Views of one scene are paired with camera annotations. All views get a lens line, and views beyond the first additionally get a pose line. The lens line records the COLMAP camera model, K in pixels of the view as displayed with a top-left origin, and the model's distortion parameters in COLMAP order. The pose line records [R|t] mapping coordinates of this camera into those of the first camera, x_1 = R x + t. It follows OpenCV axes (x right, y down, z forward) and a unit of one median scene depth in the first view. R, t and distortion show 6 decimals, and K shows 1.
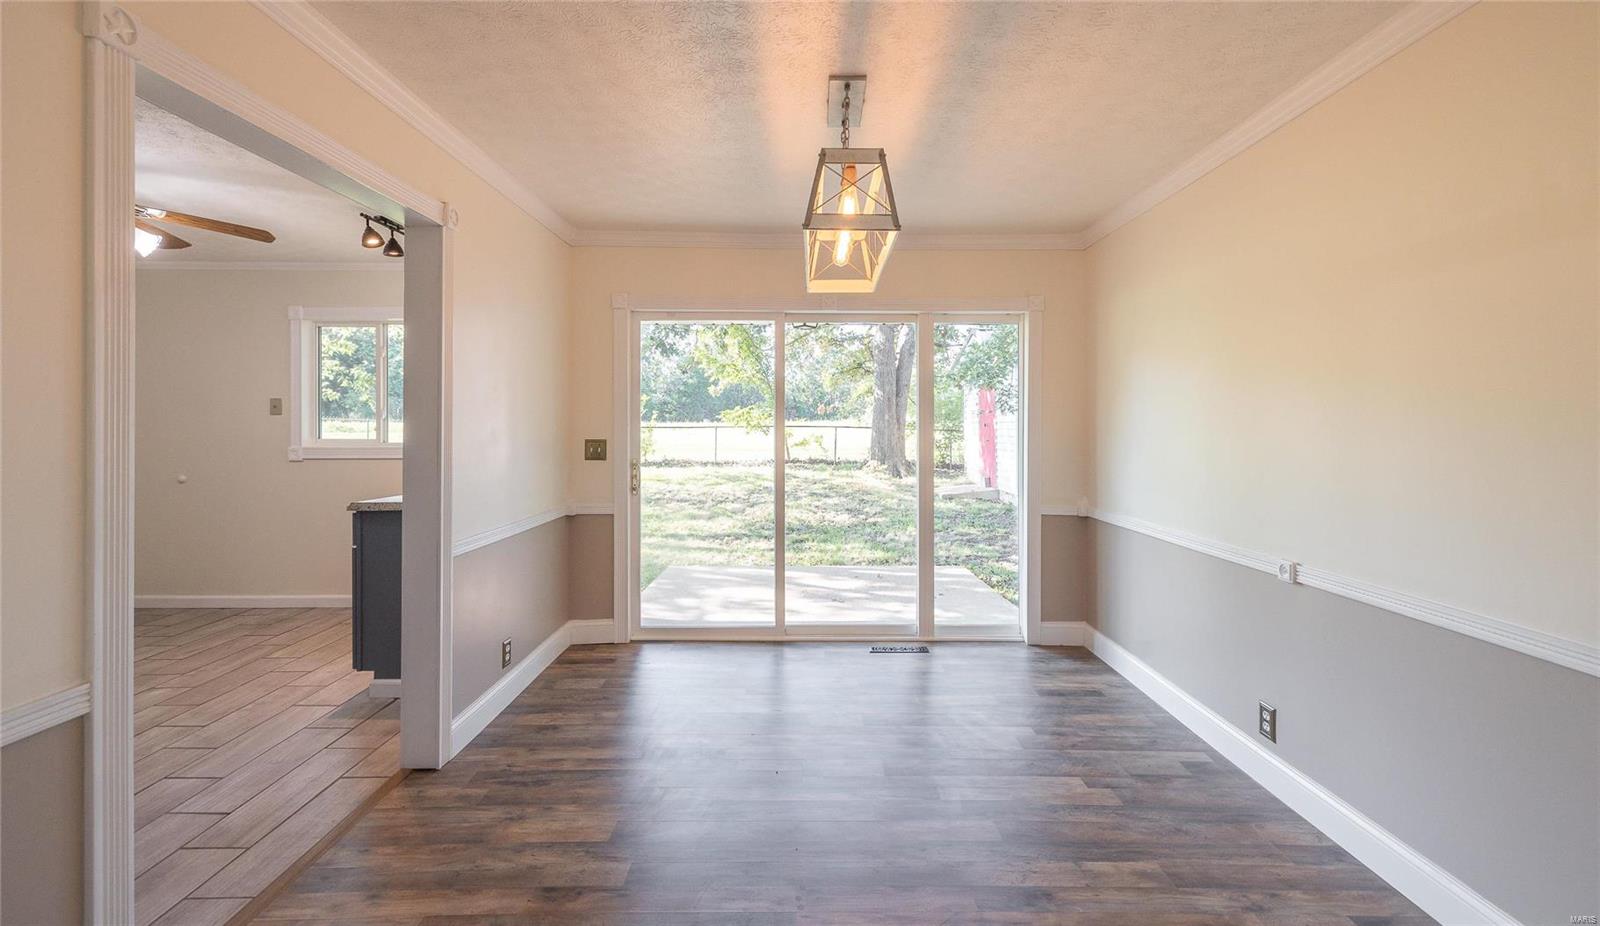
lens RADIAL K [[671.7, 0, 804.4], [0, 671.7, 428.0], [0, 0, 1]] dist [-0.000932, -0.000088]
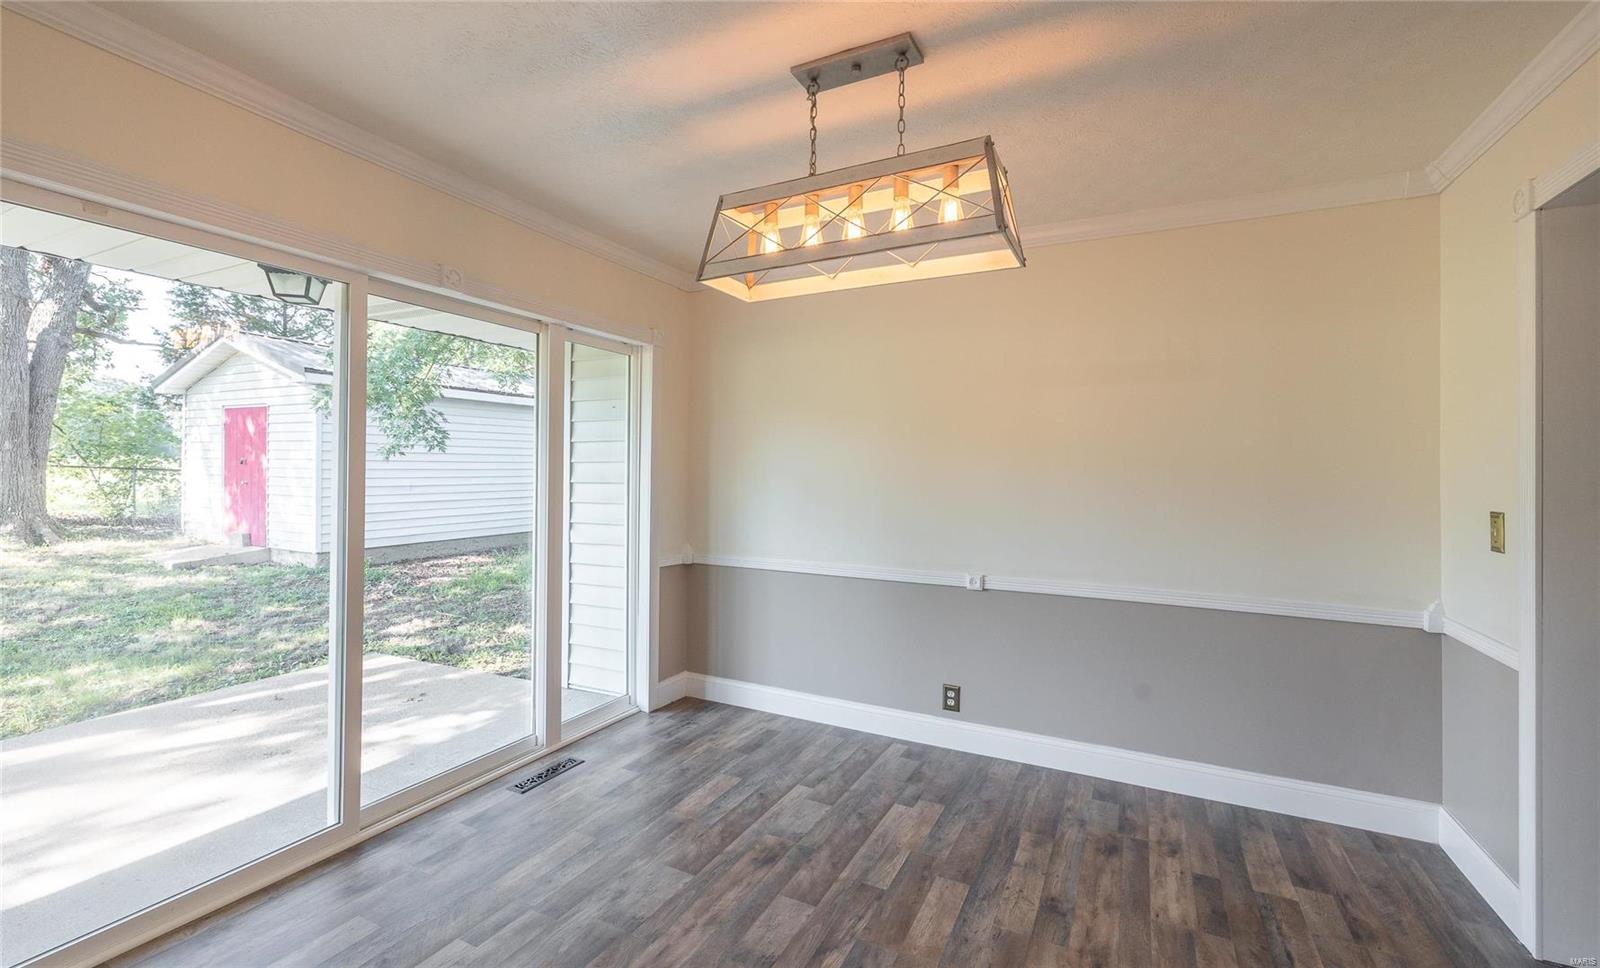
lens RADIAL K [[674.4, 0, 806.4], [0, 674.4, 472.3], [0, 0, 1]] dist [0.000254, 0.000595]
pose [[0.446350, 0.000976, 0.894858, -0.440116], [-0.009440, 0.999949, 0.003618, -0.007061], [-0.894809, -0.010062, 0.446336, 0.466948]]
